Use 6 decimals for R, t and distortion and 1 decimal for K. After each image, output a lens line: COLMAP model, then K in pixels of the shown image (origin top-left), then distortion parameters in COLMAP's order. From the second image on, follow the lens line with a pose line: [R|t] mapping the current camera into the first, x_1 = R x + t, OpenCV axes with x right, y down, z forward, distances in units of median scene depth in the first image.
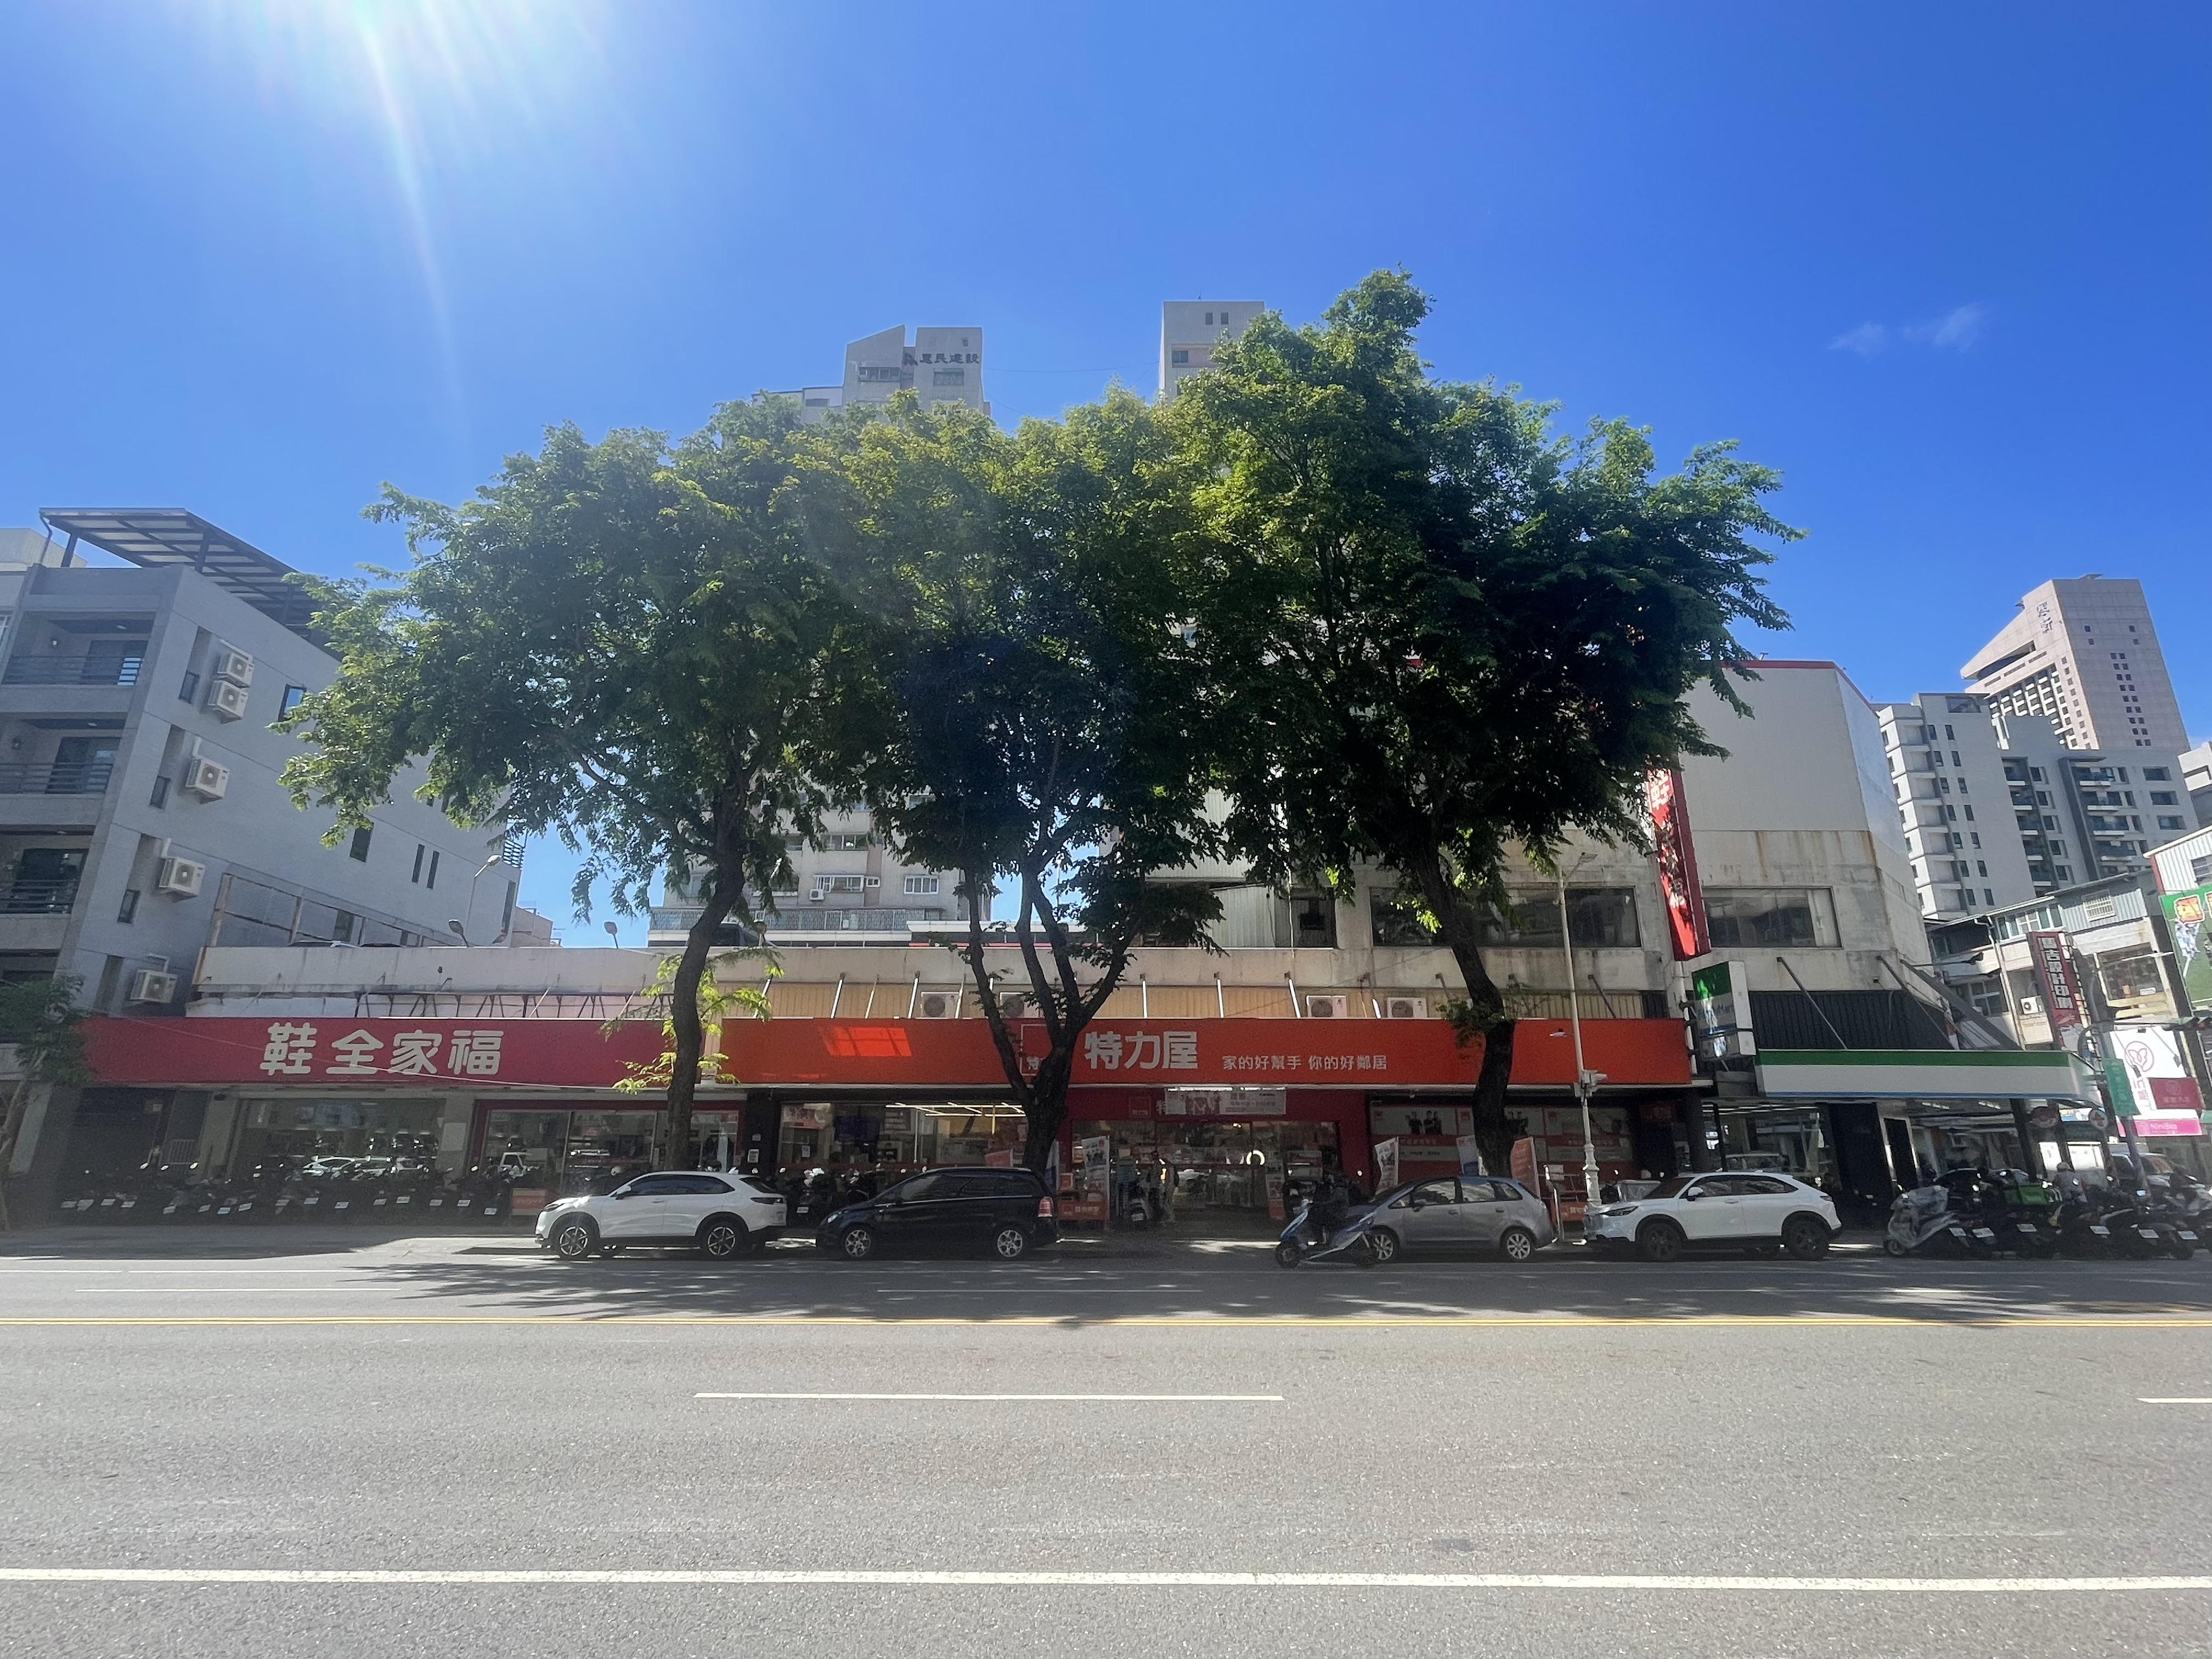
lens RADIAL K [[1062.1, 0, 1111.1], [0, 1062.1, 823.6], [0, 0, 1]] dist [-0.000791, 0.000580]
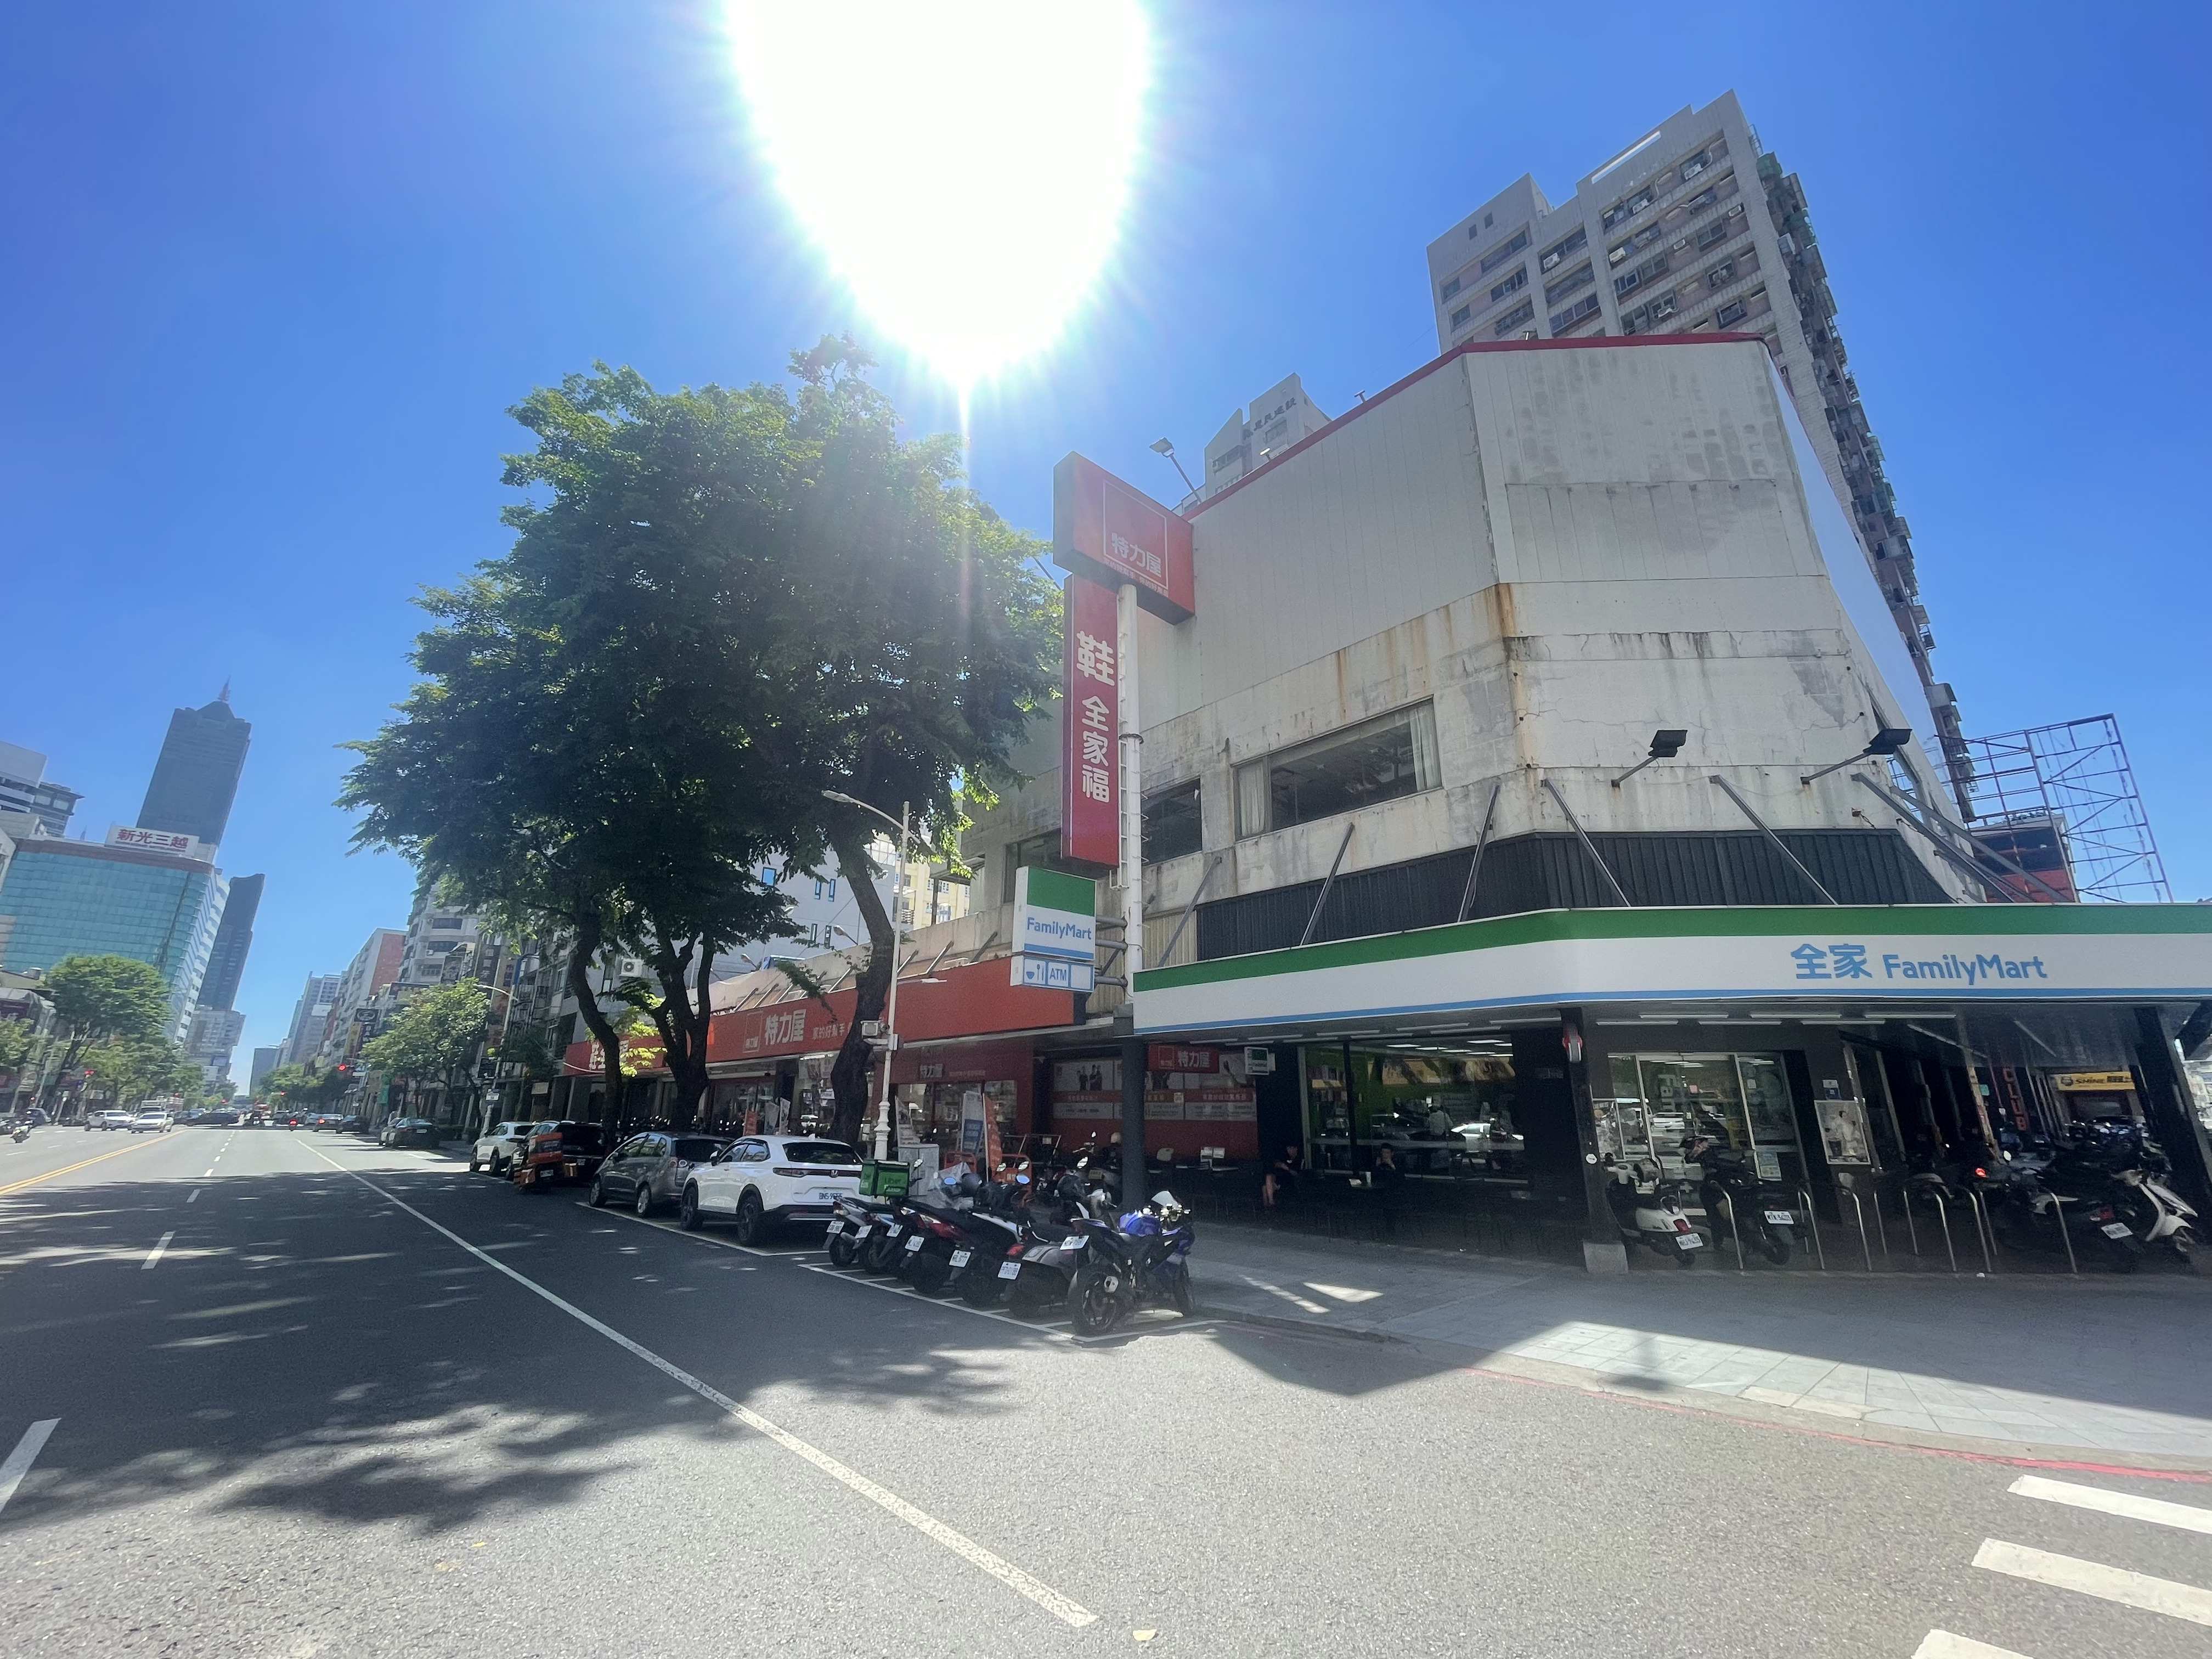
lens RADIAL K [[889.0, 0, 1109.4], [0, 889.0, 836.2], [0, 0, 1]] dist [-0.003765, -0.000460]
pose [[0.687968, -0.216895, -0.692572, 0.966726], [0.219199, 0.971828, -0.086609, 0.157112], [0.691847, -0.092227, 0.716130, 0.505134]]
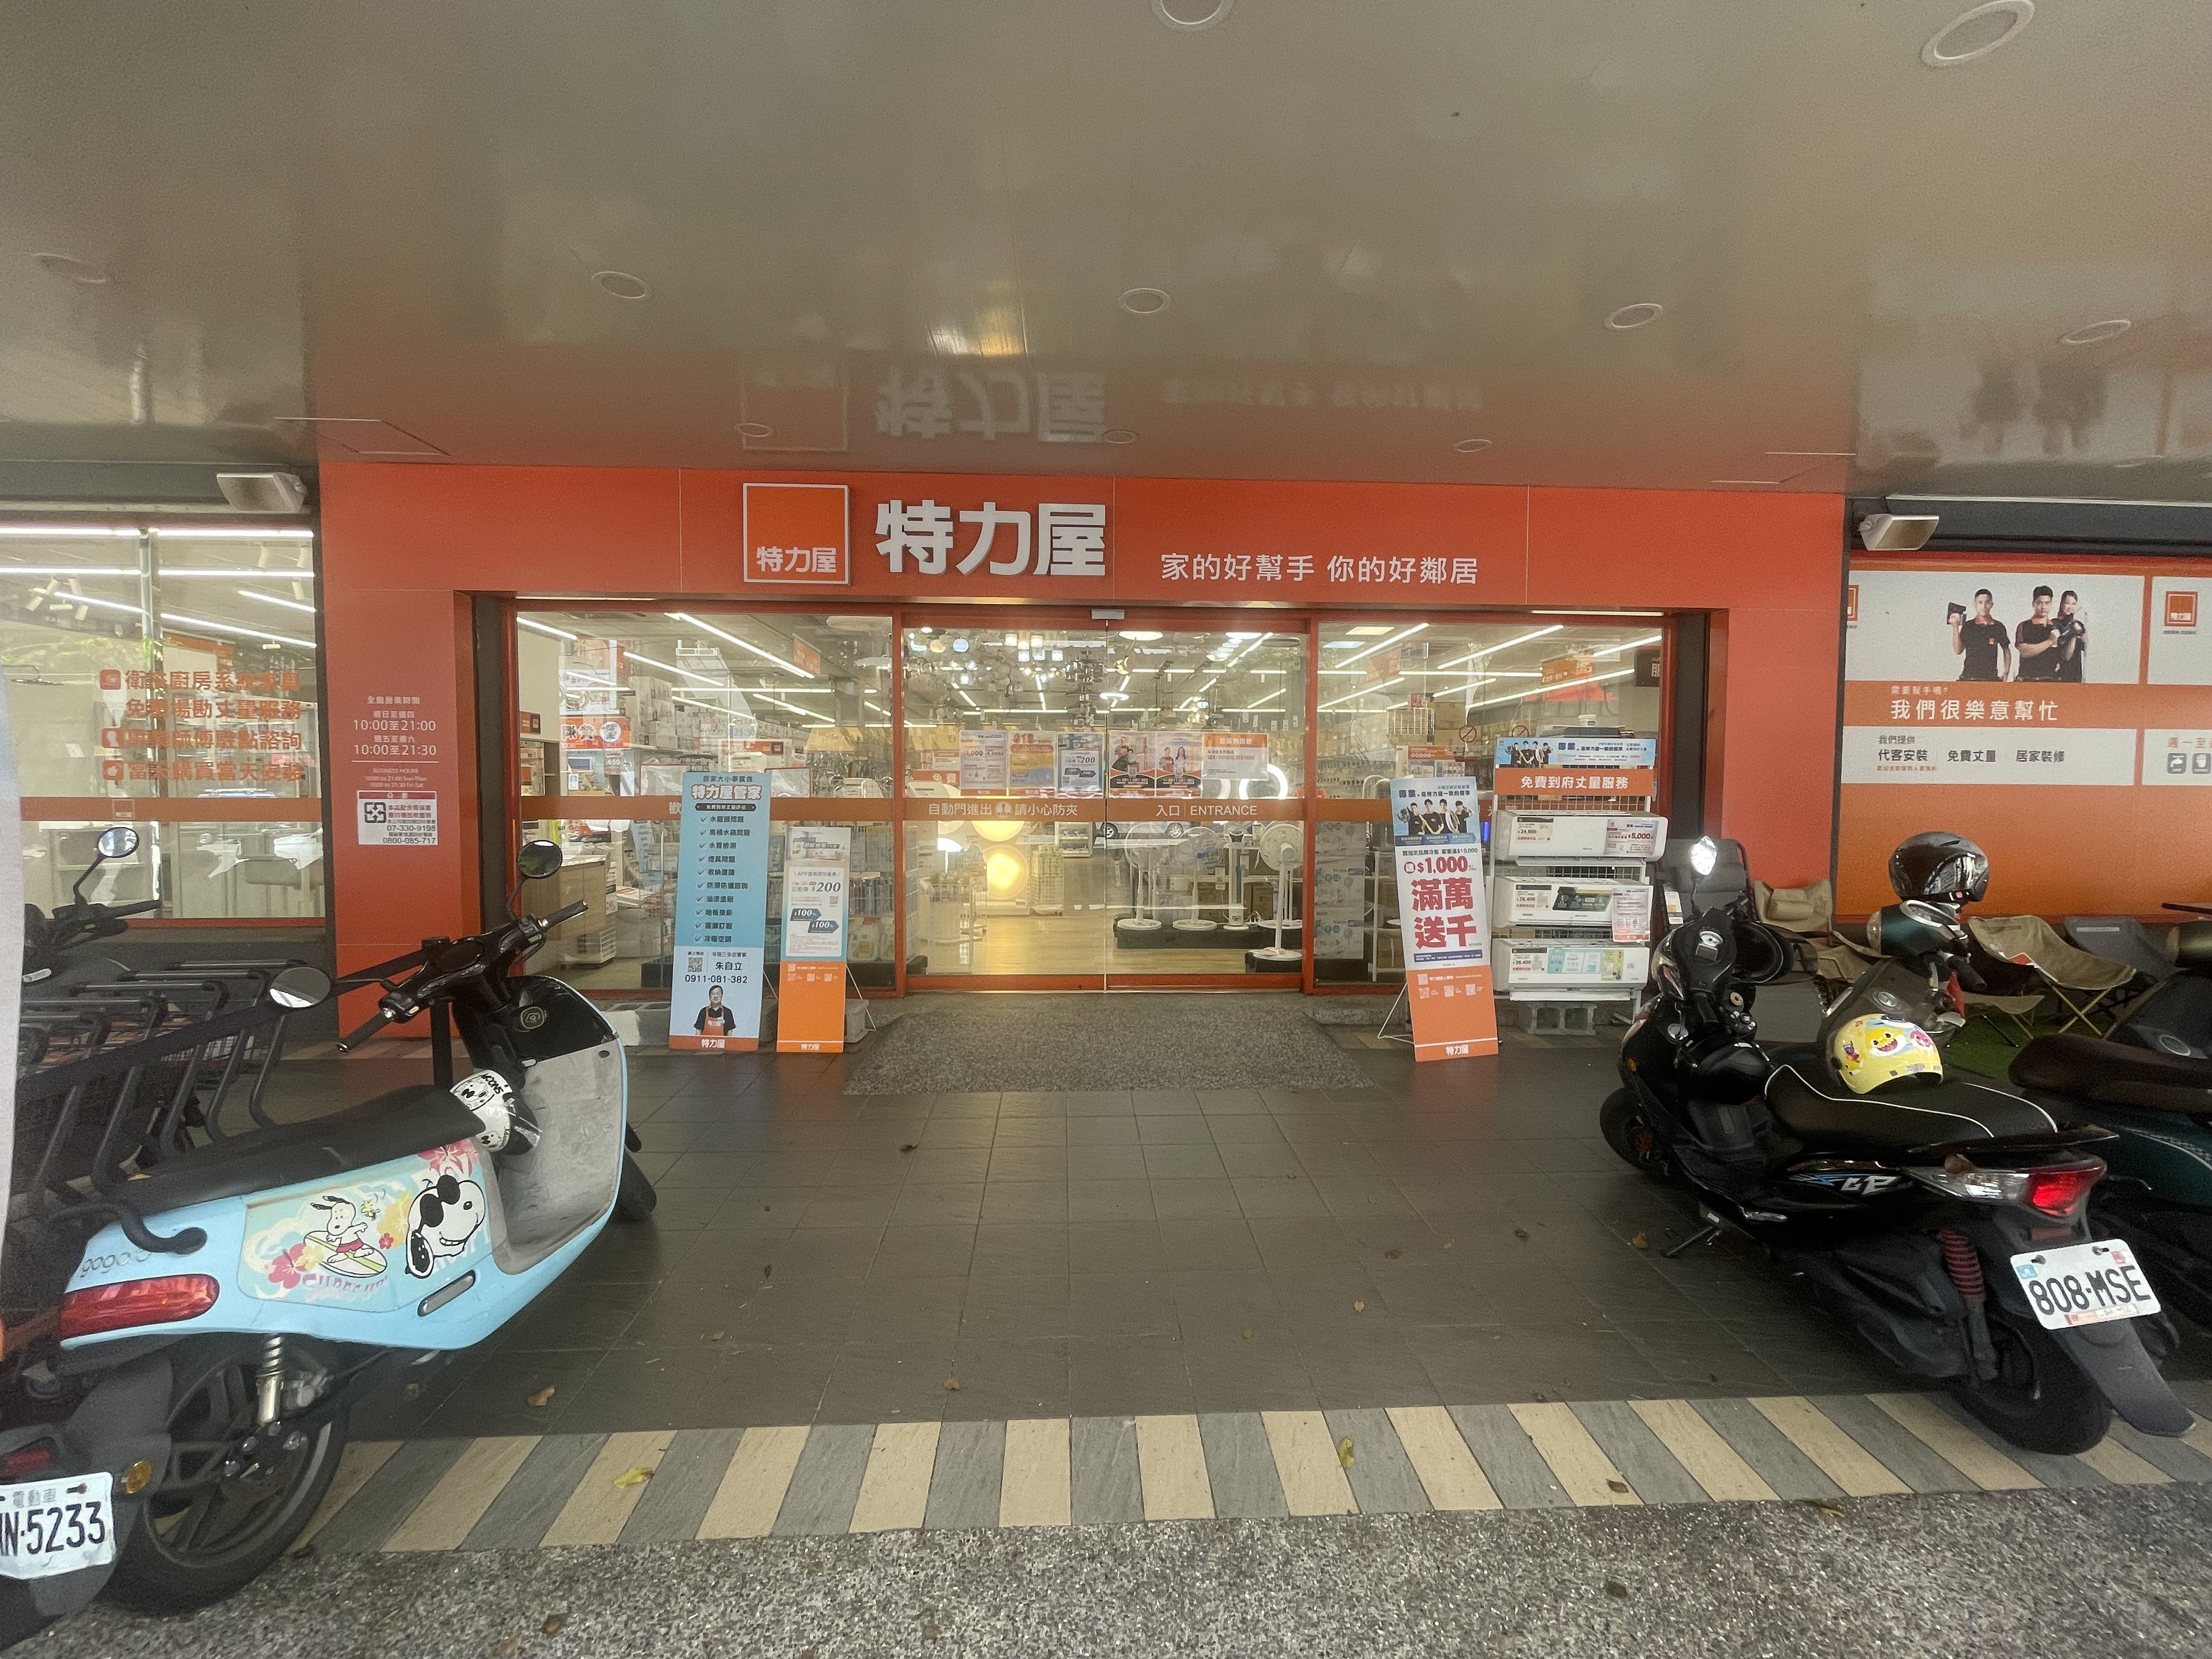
lens RADIAL K [[889.0, 0, 1101.6], [0, 889.0, 826.7], [0, 0, 1]] dist [-0.003765, -0.000460]
pose [[0.997477, -0.009291, 0.070378, 0.076400], [-0.019738, 0.916003, 0.400685, 0.263544], [-0.068189, -0.401064, 0.913509, 0.873471]]
